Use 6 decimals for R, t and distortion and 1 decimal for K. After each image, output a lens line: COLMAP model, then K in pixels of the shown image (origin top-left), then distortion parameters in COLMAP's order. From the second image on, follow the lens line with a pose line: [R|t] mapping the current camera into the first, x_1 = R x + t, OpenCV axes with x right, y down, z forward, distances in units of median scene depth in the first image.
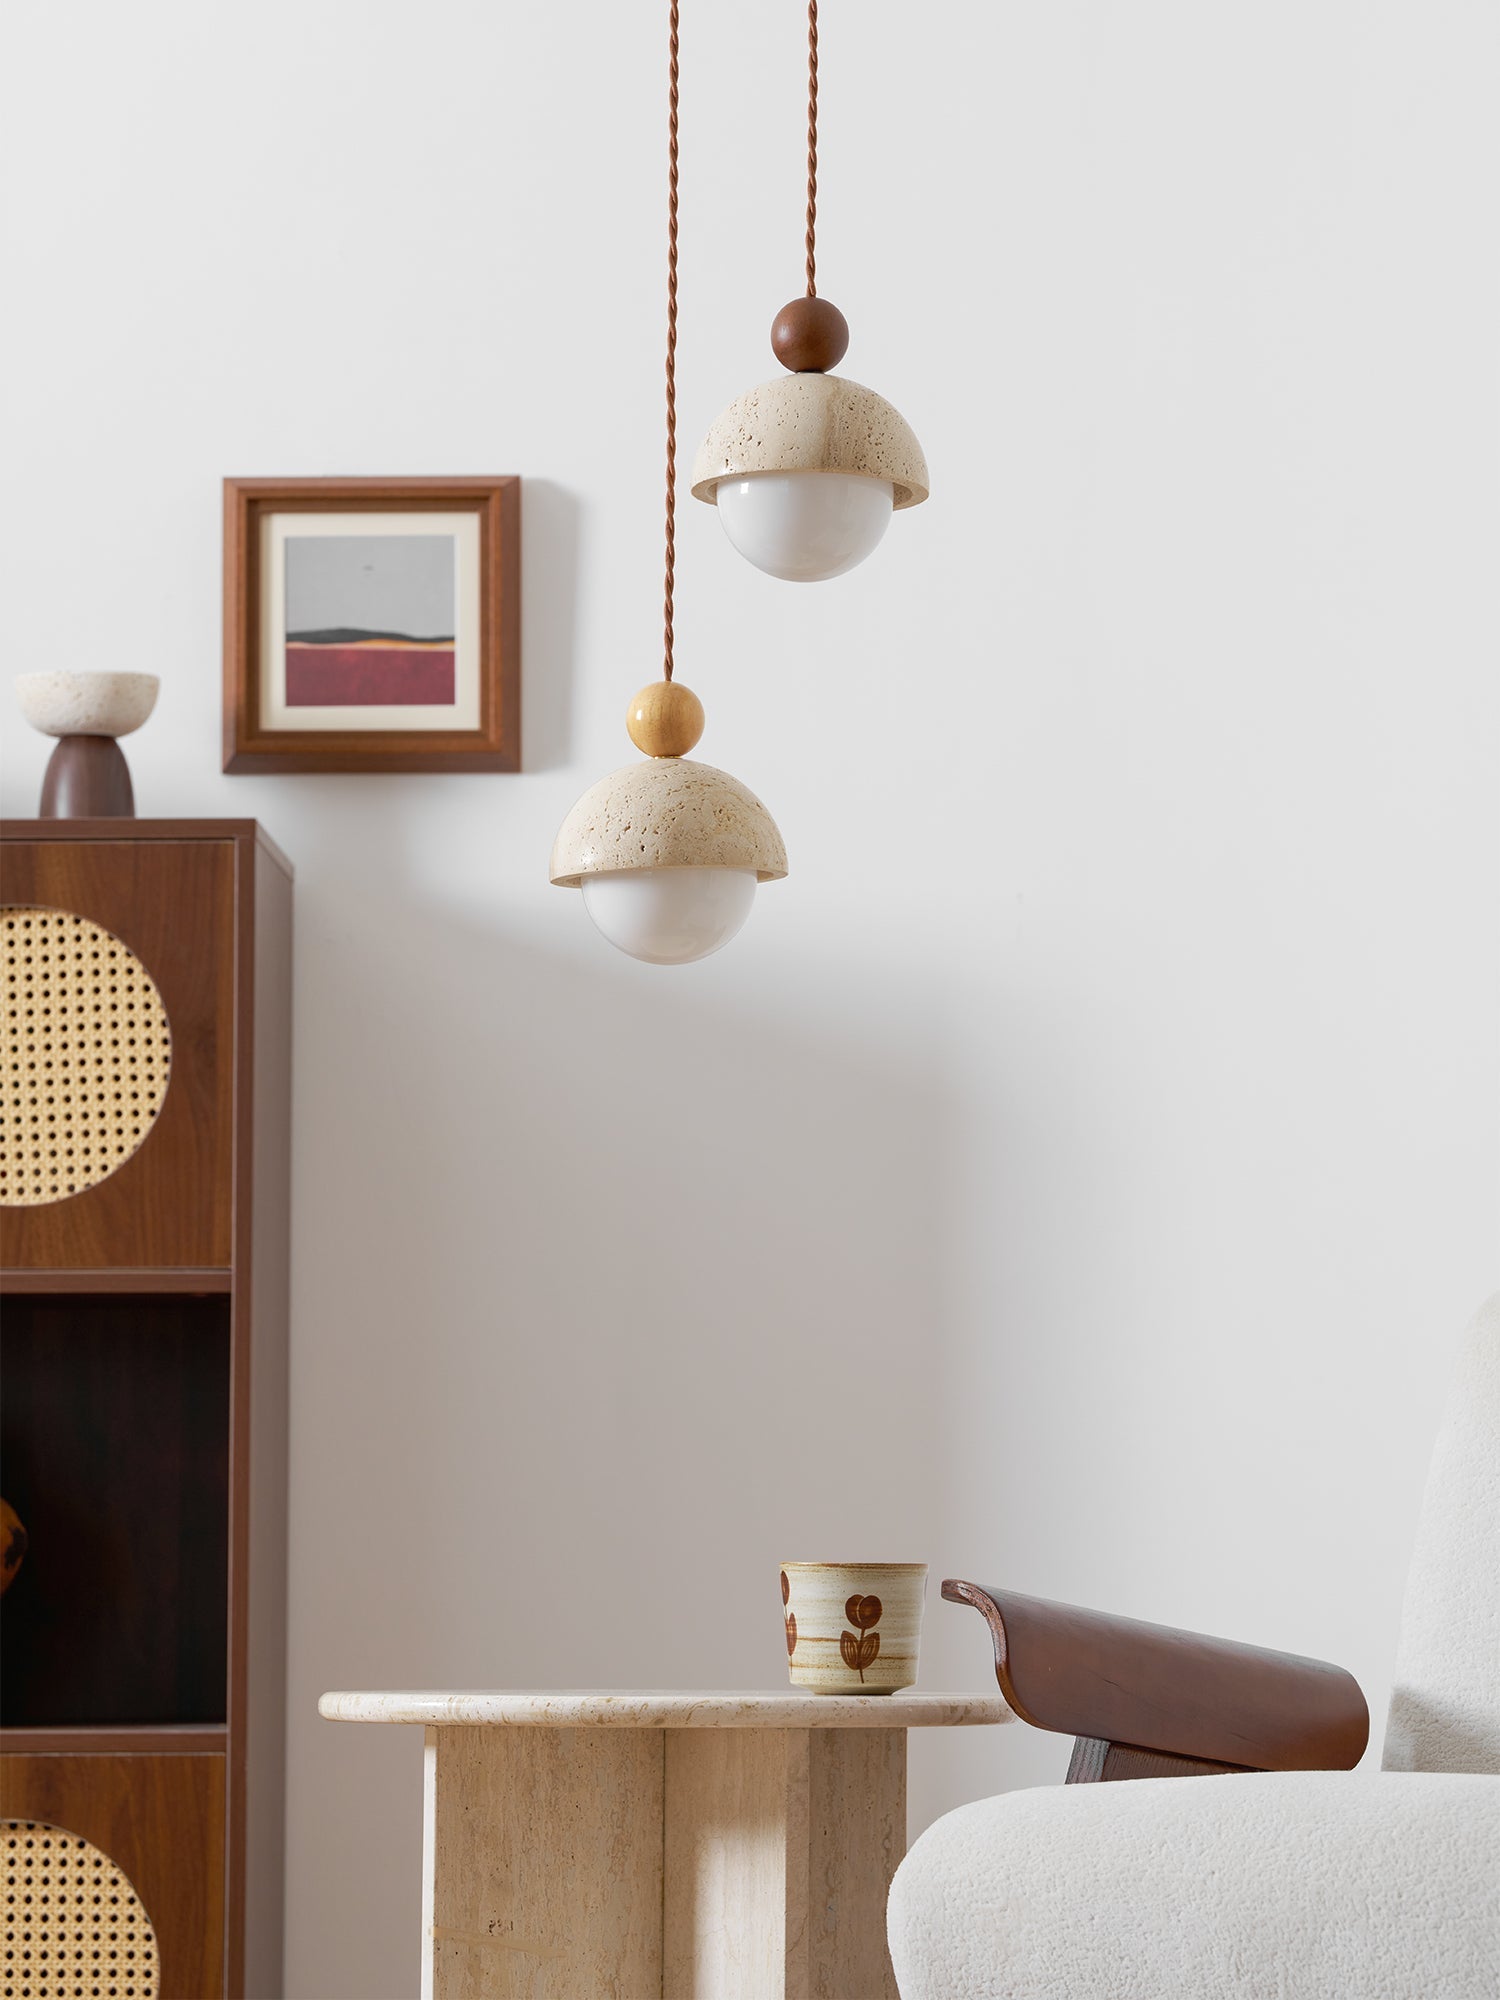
lens RADIAL K [[6622.3, 0, 753.1], [0, 6622.3, 846.1], [0, 0, 1]] dist [0.057893, 2.317471]
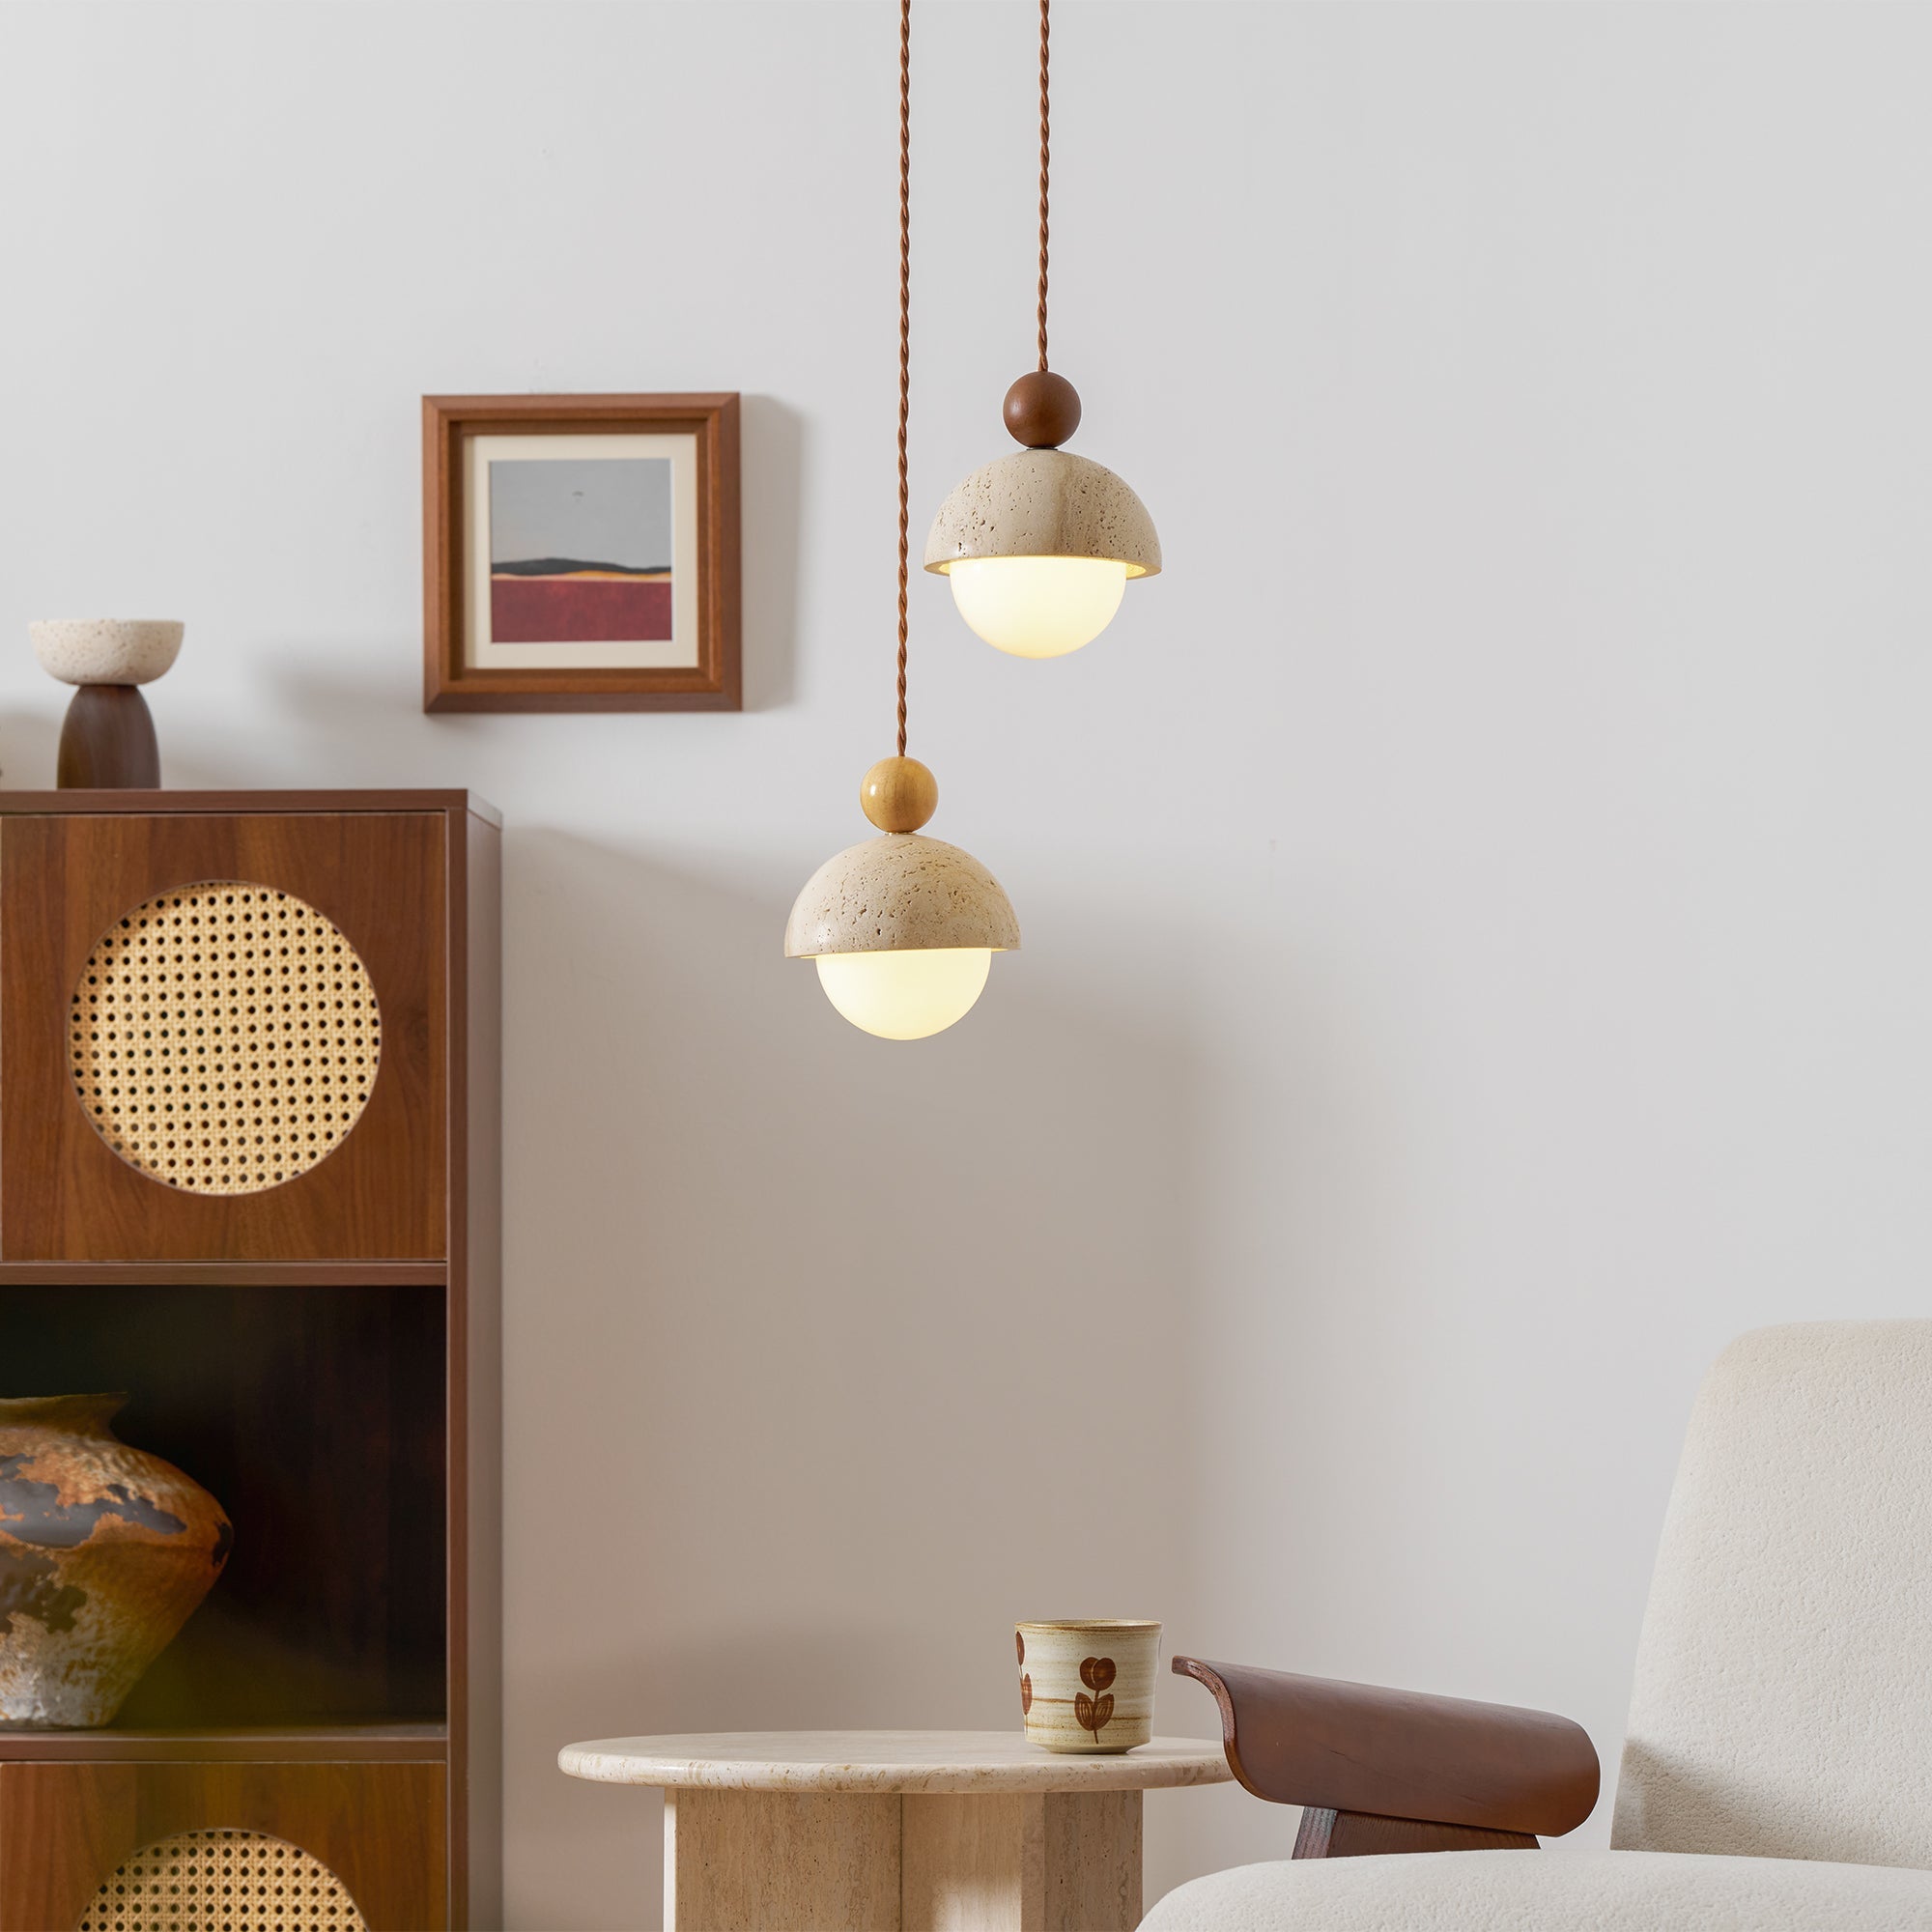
lens RADIAL K [[8743.9, 0, 919.3], [0, 8743.9, 960.4], [0, 0, 1]] dist [0.118801, 0.890542]
pose [[0.999952, -0.002621, -0.009393, 0.002199], [0.003338, 0.997011, 0.077189, -0.094180], [0.009163, -0.077216, 0.996972, -0.316246]]
